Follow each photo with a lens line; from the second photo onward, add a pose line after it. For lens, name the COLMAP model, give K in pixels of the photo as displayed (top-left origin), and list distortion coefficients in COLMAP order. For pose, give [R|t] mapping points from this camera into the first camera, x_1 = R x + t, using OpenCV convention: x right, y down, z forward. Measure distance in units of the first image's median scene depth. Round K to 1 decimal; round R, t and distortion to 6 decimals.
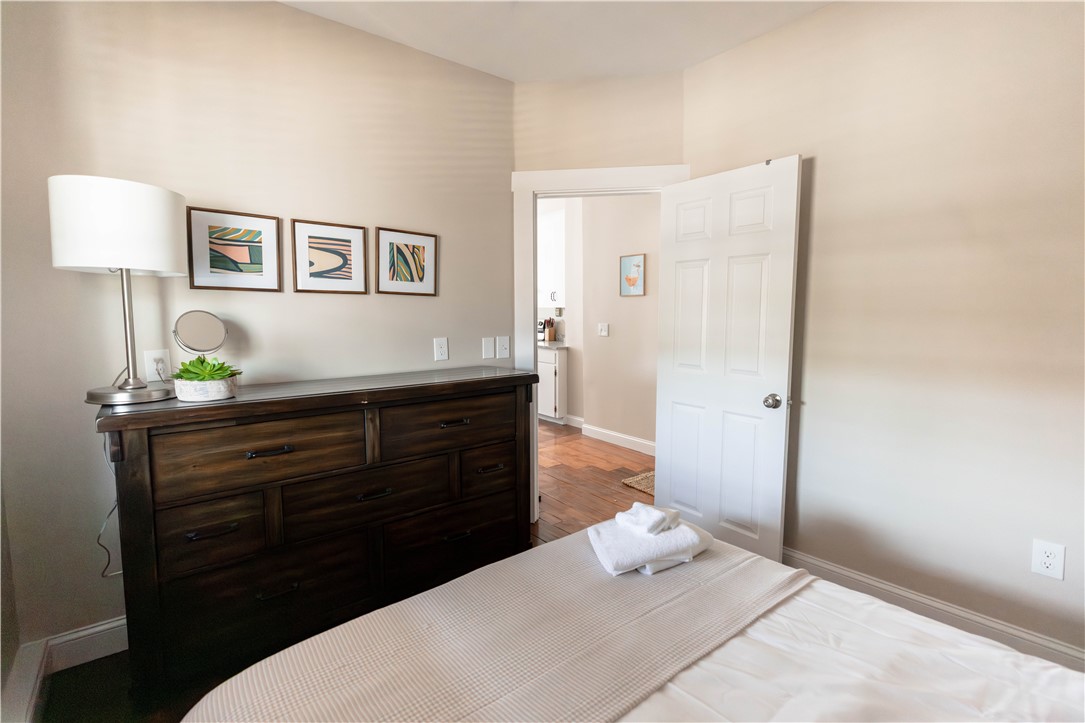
lens RADIAL K [[490.2, 0, 535.3], [0, 490.2, 360.6], [0, 0, 1]] dist [0.000040, 0.000200]
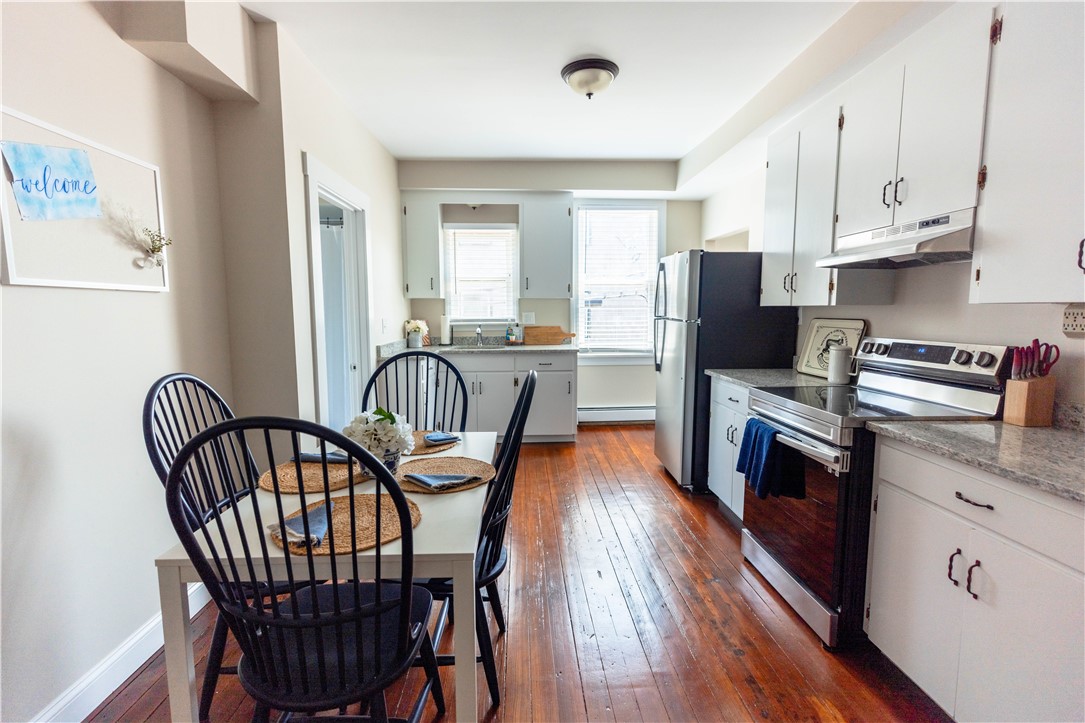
lens RADIAL K [[490.2, 0, 535.3], [0, 490.2, 360.6], [0, 0, 1]] dist [0.000040, 0.000200]
pose [[0.810087, 0.048451, -0.584305, -0.035530], [-0.053391, 0.998535, 0.008778, -0.064297], [0.583874, 0.024085, 0.811487, 0.620531]]
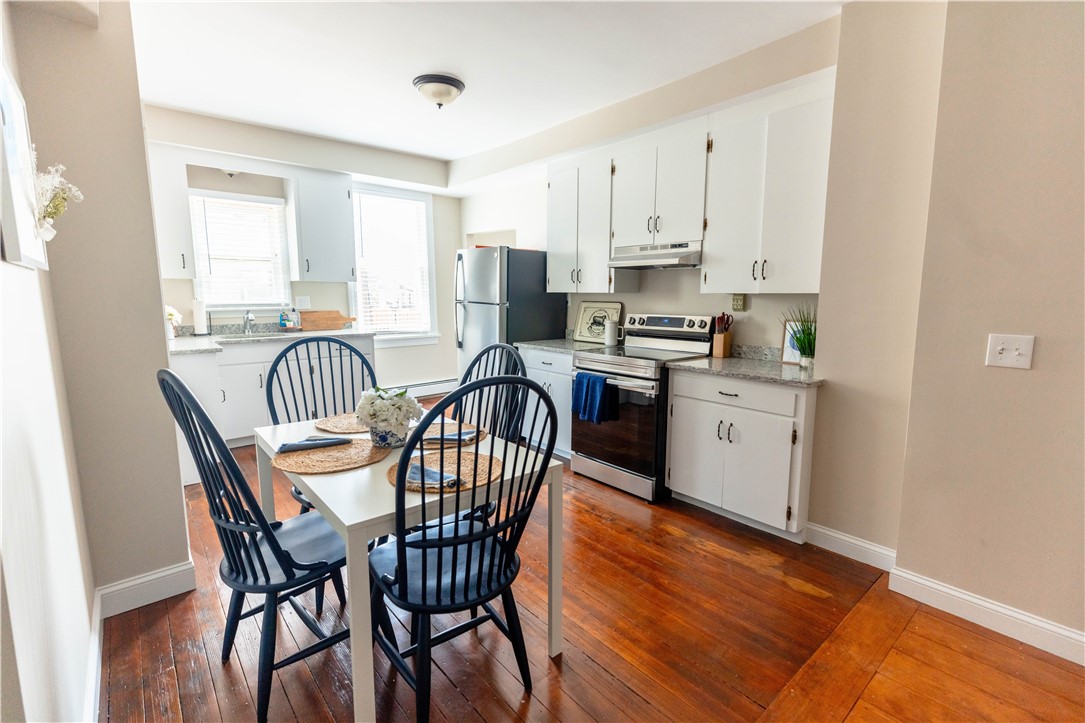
lens RADIAL K [[494.6, 0, 542.5], [0, 494.6, 361.5], [0, 0, 1]] dist [0.003449, 0.000073]
pose [[0.999189, -0.011234, 0.038664, -0.184258], [0.010114, 0.999527, 0.029028, -0.053380], [-0.038972, -0.028613, 0.998831, 0.482859]]
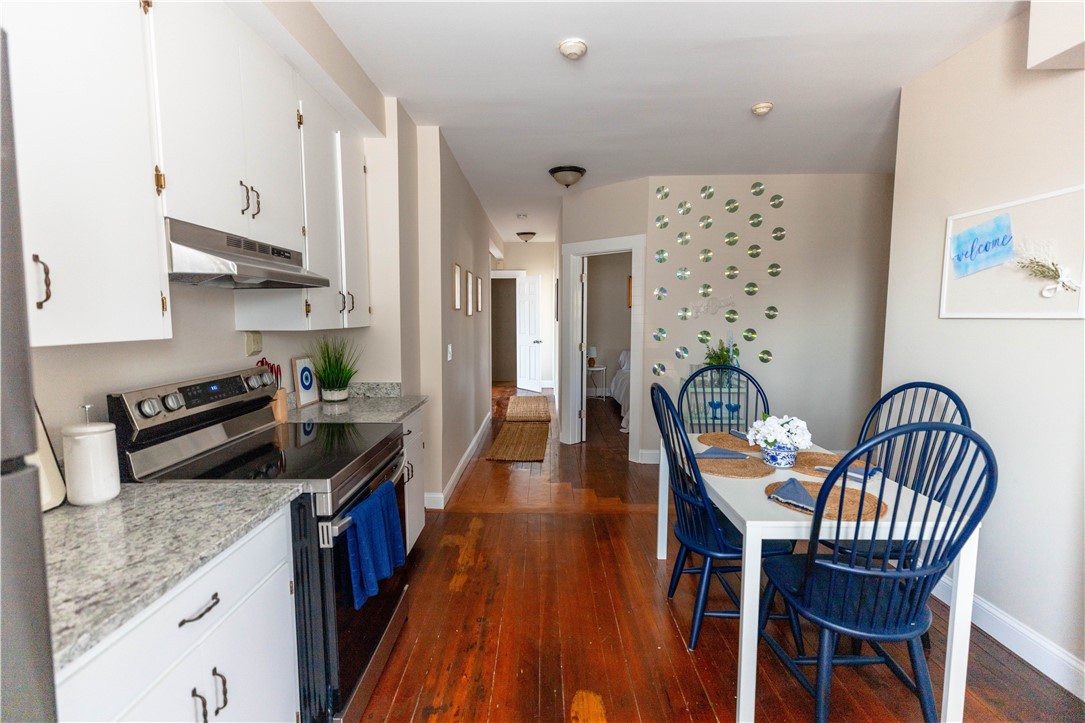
lens RADIAL K [[494.6, 0, 542.5], [0, 494.6, 361.5], [0, 0, 1]] dist [0.003449, 0.000073]
pose [[-0.789949, -0.068294, 0.609357, -0.344314], [0.058525, 0.980843, 0.185799, -0.140914], [-0.610373, 0.182435, -0.770820, 1.158961]]
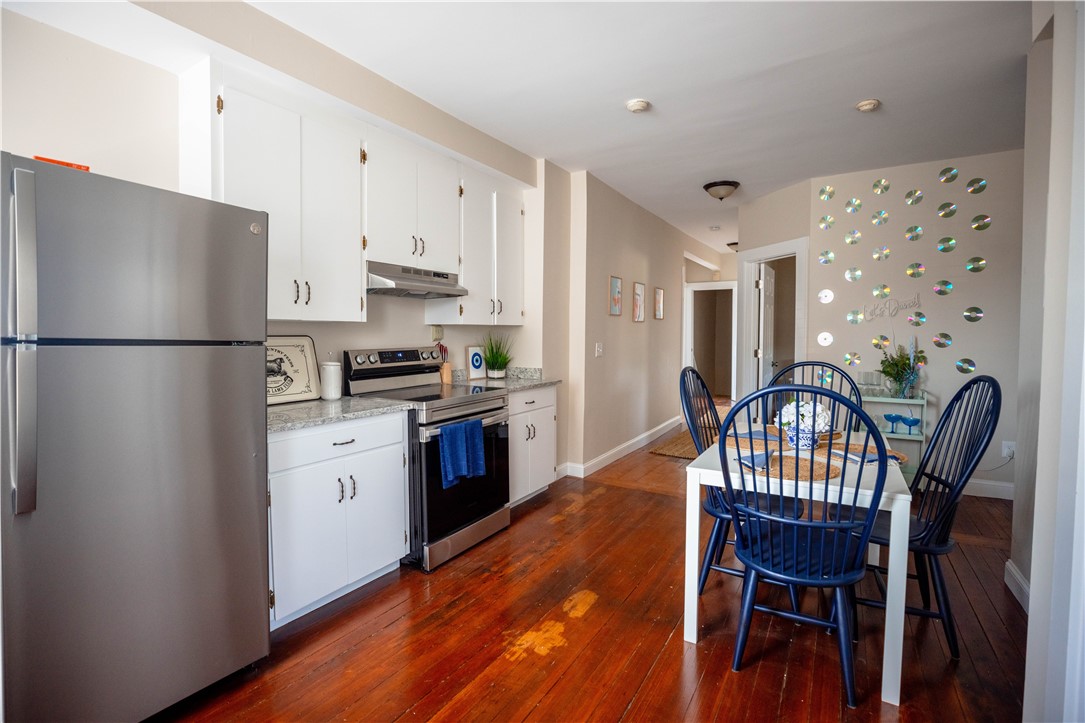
lens RADIAL K [[506.6, 0, 540.1], [0, 506.6, 352.9], [0, 0, 1]] dist [-0.034376, 0.000304]
pose [[-0.362832, -0.047594, 0.930638, -0.544195], [0.098367, 0.991159, 0.089040, -0.116646], [-0.926648, 0.123851, -0.354943, 1.105273]]
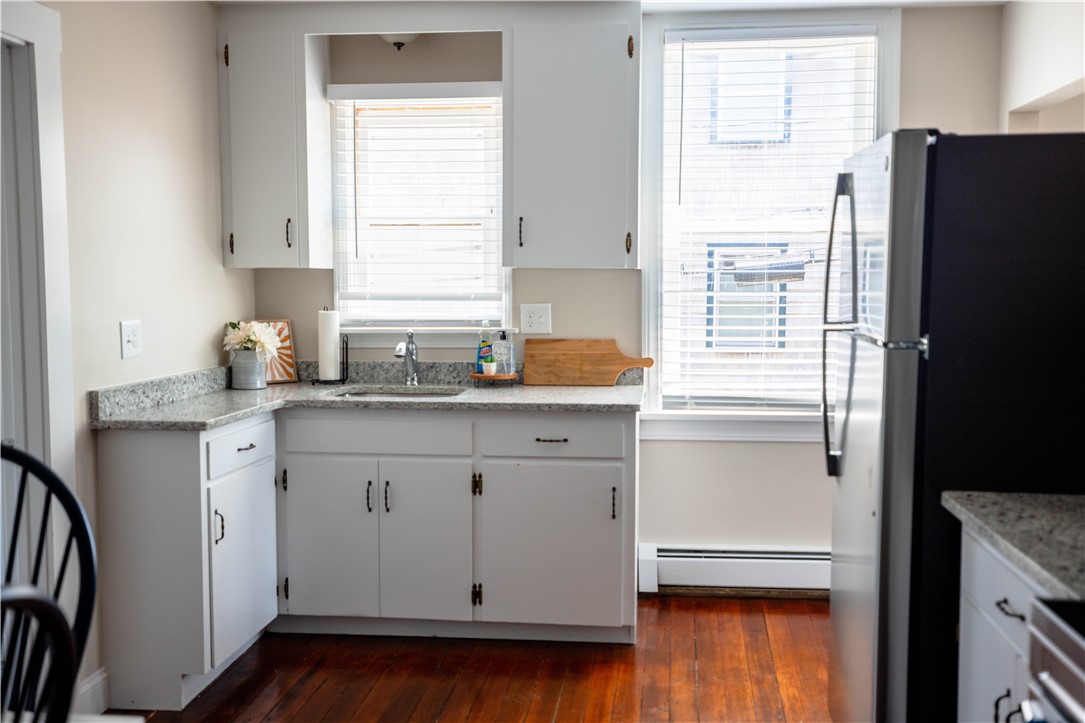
lens RADIAL K [[1029.1, 0, 542.5], [0, 1029.1, 361.5], [0, 0, 1]] dist [0.026854, 0.007761]
pose [[0.710589, 0.044154, -0.702221, -0.041268], [-0.070467, 0.997477, -0.008587, -0.093125], [0.700070, 0.055585, 0.711907, 0.795785]]
